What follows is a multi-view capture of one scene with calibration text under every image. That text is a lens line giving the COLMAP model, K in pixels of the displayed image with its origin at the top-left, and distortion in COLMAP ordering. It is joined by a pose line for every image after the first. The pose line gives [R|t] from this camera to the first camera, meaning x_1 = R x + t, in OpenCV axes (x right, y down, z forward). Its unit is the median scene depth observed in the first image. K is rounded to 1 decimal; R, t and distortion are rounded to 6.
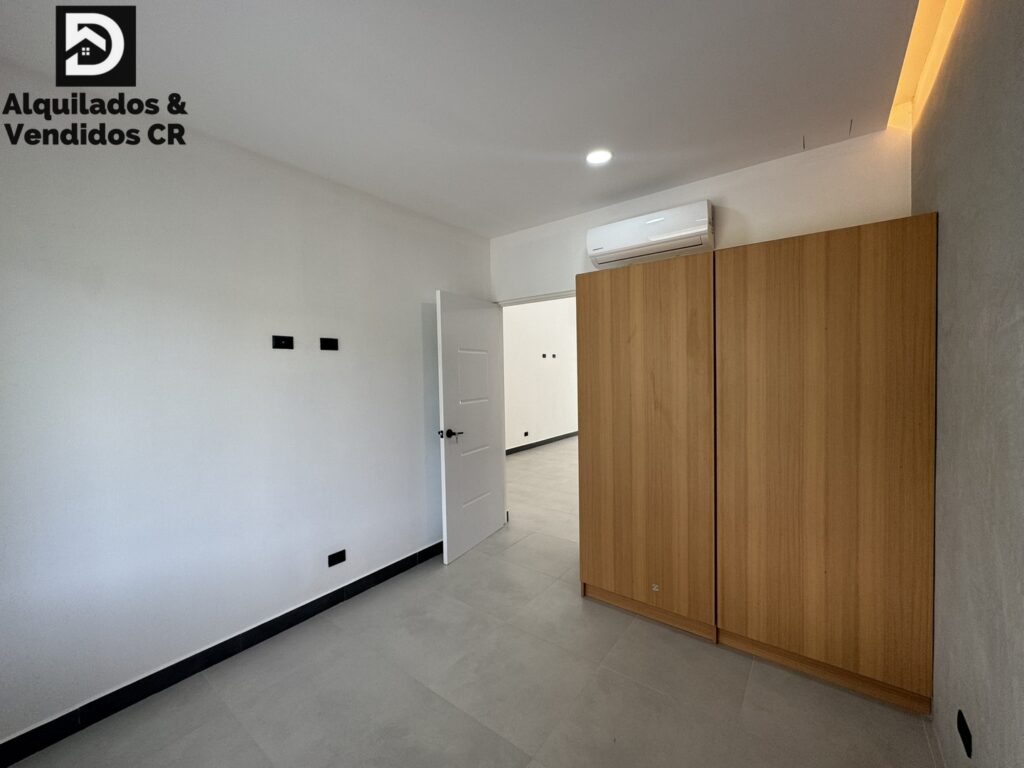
lens RADIAL K [[407.4, 0, 509.8], [0, 407.4, 380.6], [0, 0, 1]] dist [-0.000935, -0.000098]
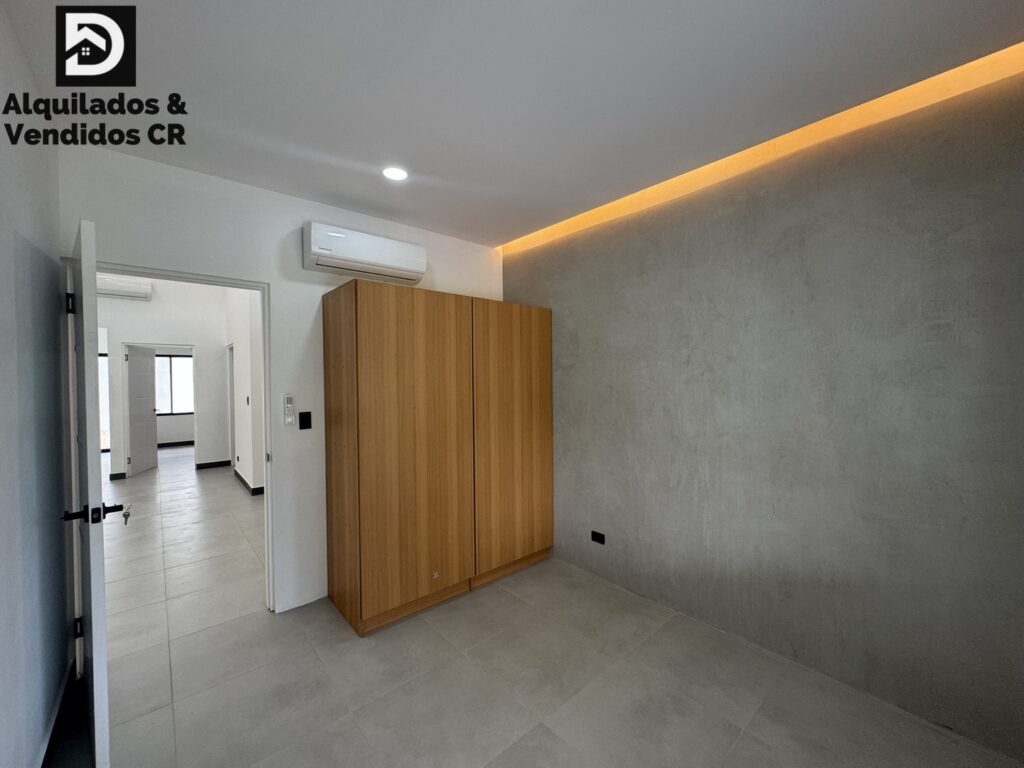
lens RADIAL K [[407.4, 0, 509.2], [0, 407.4, 385.4], [0, 0, 1]] dist [-0.000935, -0.000098]
pose [[0.202182, 0.008725, 0.979309, -0.751307], [0.031804, 0.999374, -0.015469, 0.002599], [-0.978831, 0.034274, 0.201778, 0.572861]]
